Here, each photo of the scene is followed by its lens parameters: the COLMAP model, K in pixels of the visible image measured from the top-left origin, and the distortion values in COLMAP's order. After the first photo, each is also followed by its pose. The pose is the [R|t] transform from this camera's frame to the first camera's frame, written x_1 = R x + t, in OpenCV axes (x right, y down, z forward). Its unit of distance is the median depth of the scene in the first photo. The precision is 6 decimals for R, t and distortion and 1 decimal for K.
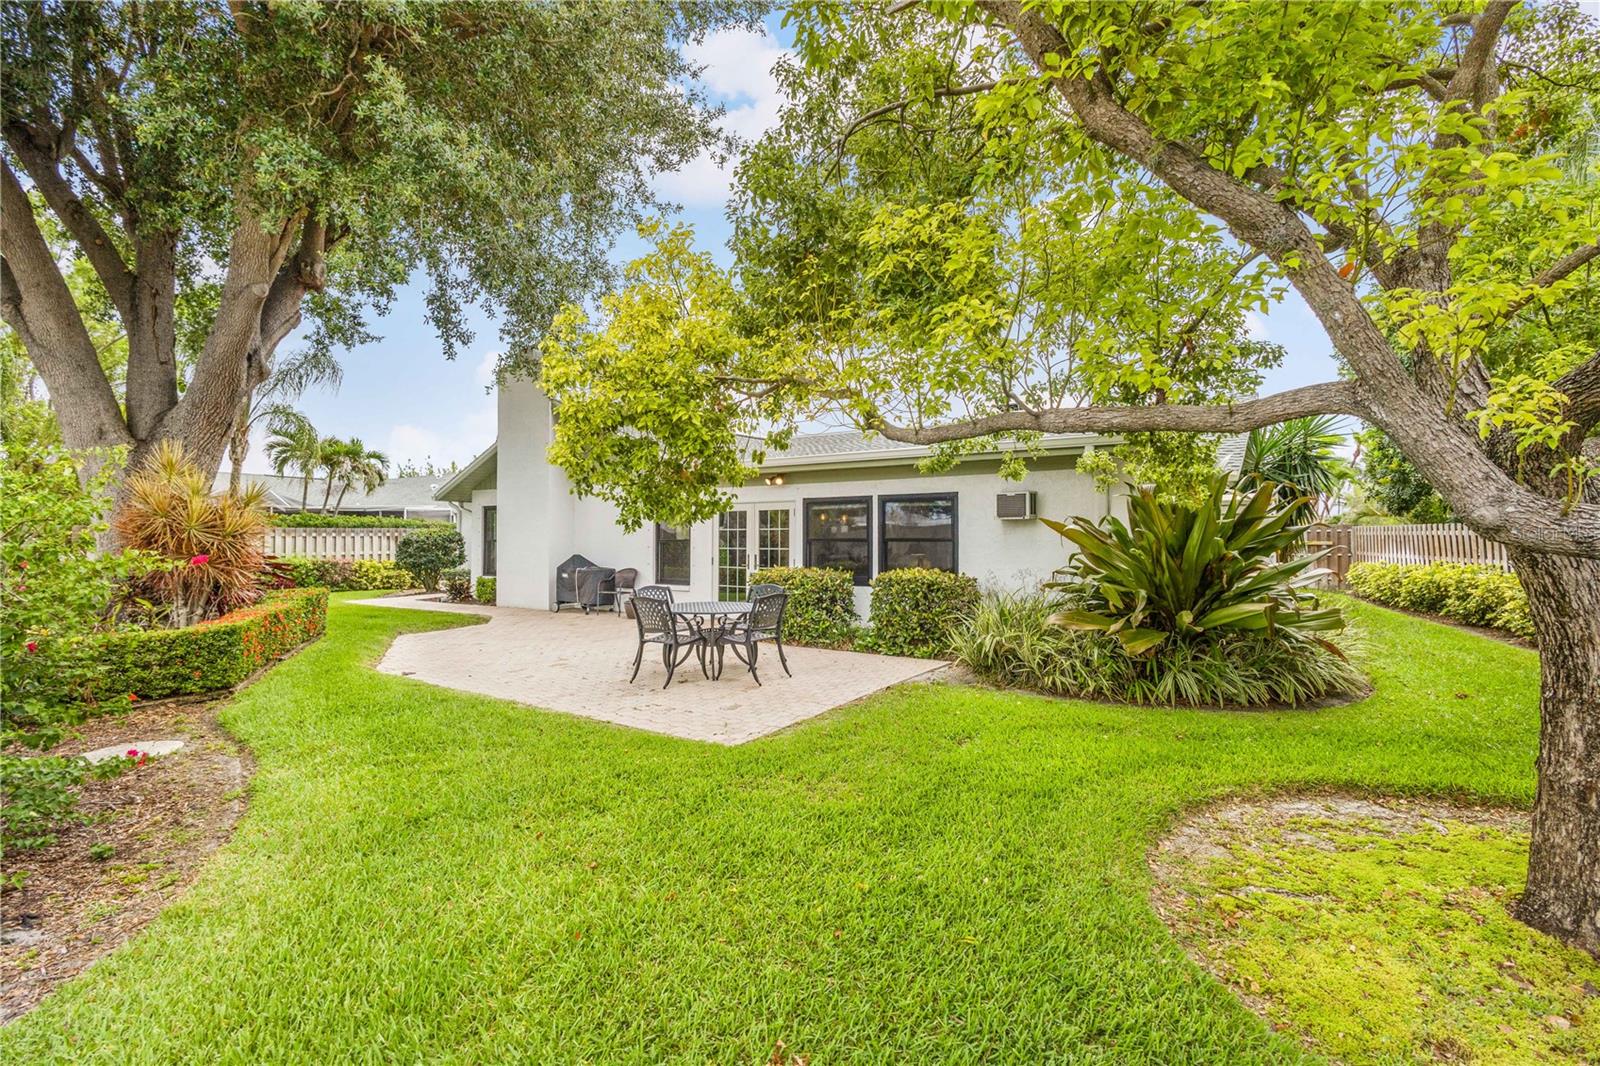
lens RADIAL K [[762.1, 0, 800.0], [0, 762.1, 533.0], [0, 0, 1]] dist [0.001193, 0.000264]
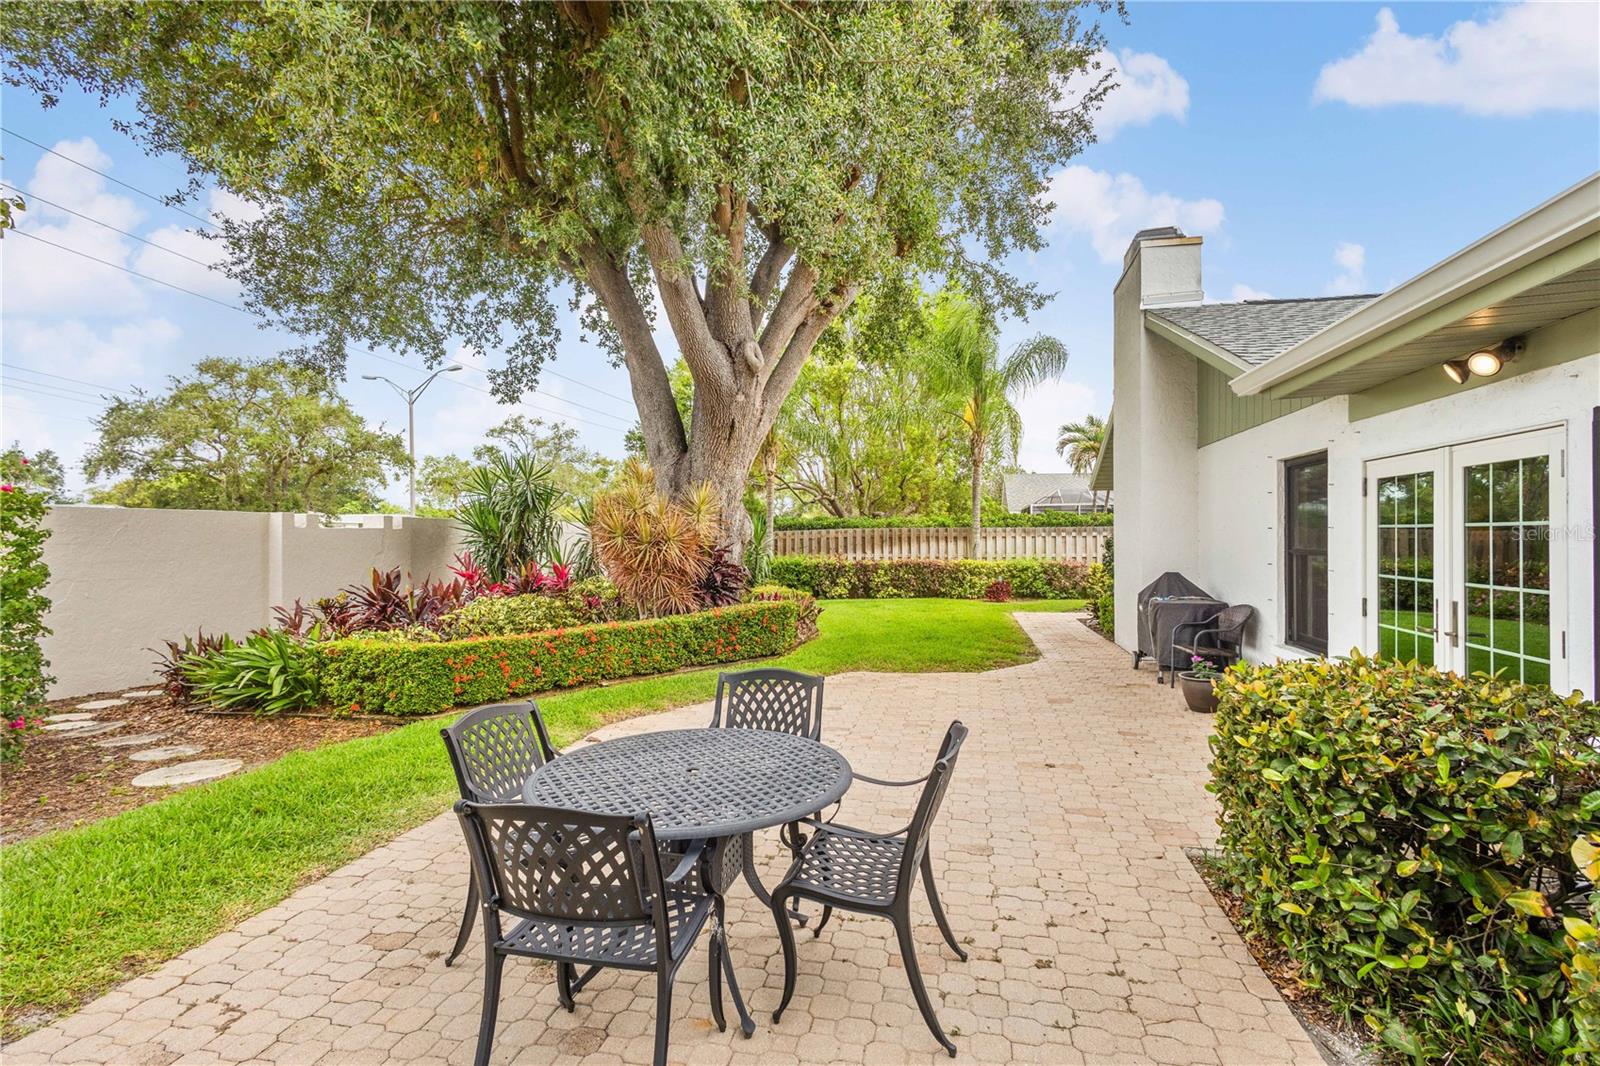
lens RADIAL K [[762.1, 0, 800.0], [0, 762.1, 533.0], [0, 0, 1]] dist [0.001193, 0.000264]
pose [[0.422357, -0.005764, -0.906411, 0.073914], [0.012335, 0.999924, -0.000611, -0.002342], [0.906346, -0.010922, 0.422396, 0.350826]]
